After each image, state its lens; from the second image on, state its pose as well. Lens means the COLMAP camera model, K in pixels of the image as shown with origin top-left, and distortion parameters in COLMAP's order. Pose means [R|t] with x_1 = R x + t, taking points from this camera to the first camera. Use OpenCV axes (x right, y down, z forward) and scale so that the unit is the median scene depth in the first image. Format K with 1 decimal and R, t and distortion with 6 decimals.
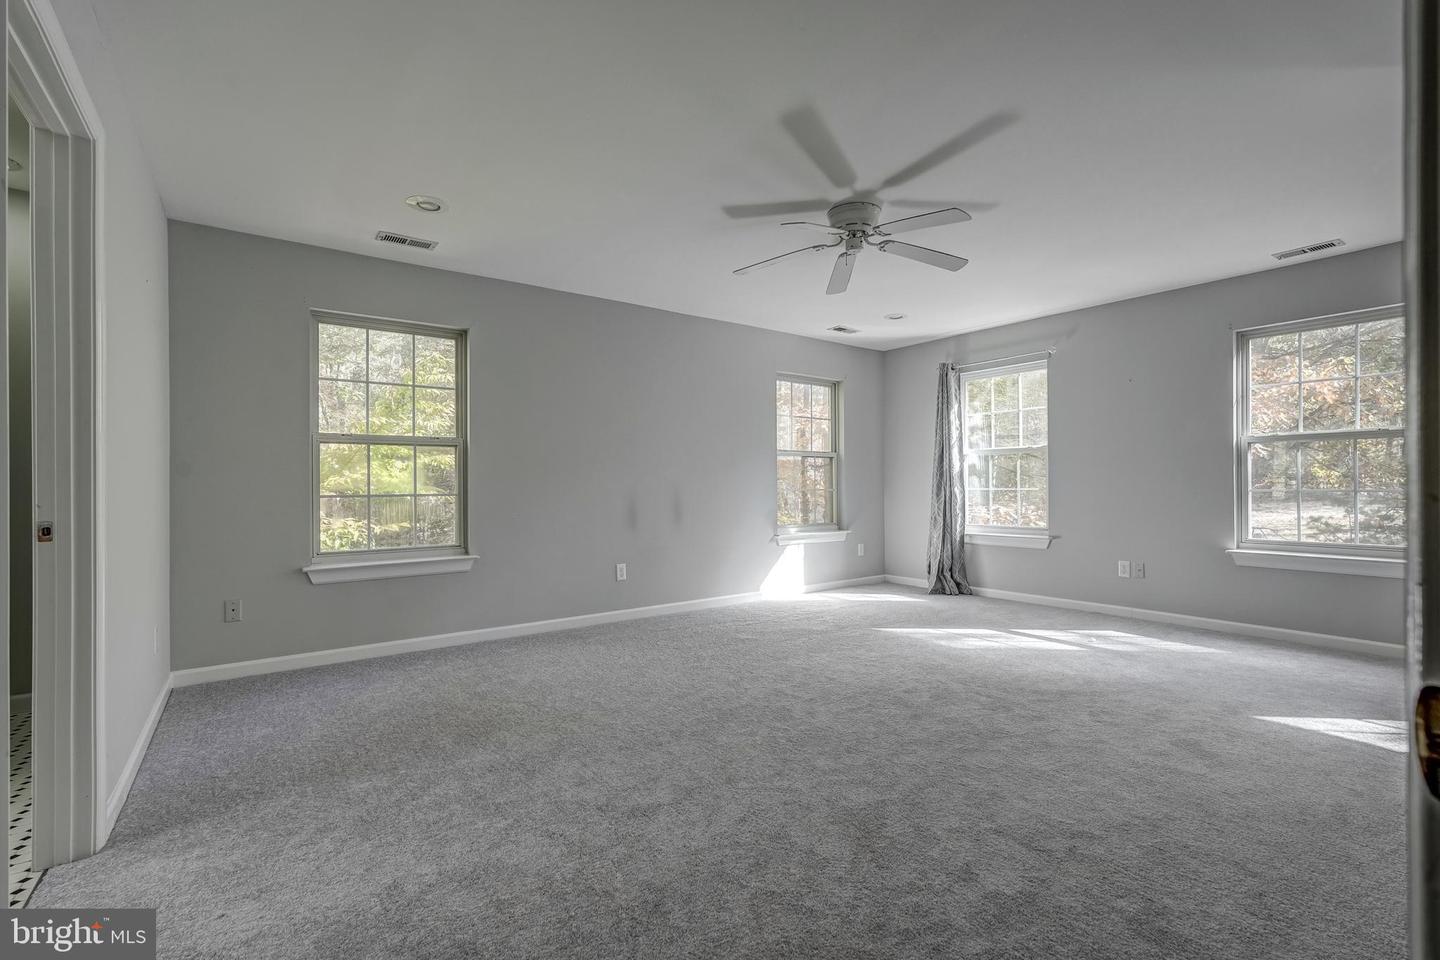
lens RADIAL K [[637.5, 0, 729.4], [0, 637.5, 480.6], [0, 0, 1]] dist [-0.016942, 0.008197]
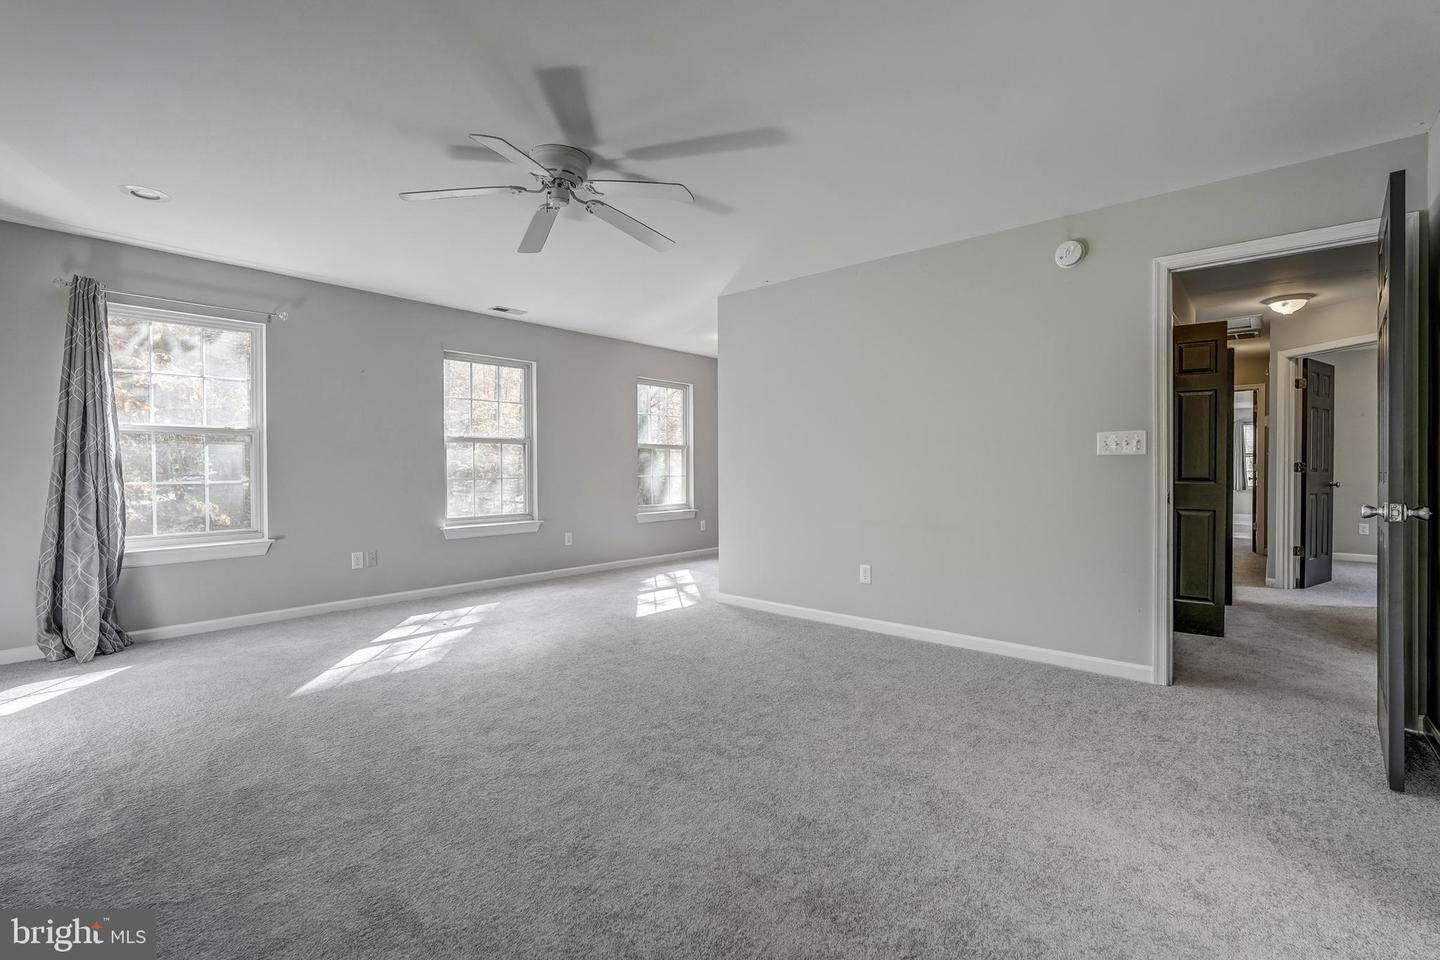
lens RADIAL K [[637.5, 0, 729.7], [0, 637.5, 480.5], [0, 0, 1]] dist [-0.016942, 0.008197]
pose [[-0.220533, -0.005572, 0.975364, -0.403894], [0.005107, 0.999963, 0.006867, 0.008507], [-0.975366, 0.006496, -0.220496, 0.554169]]
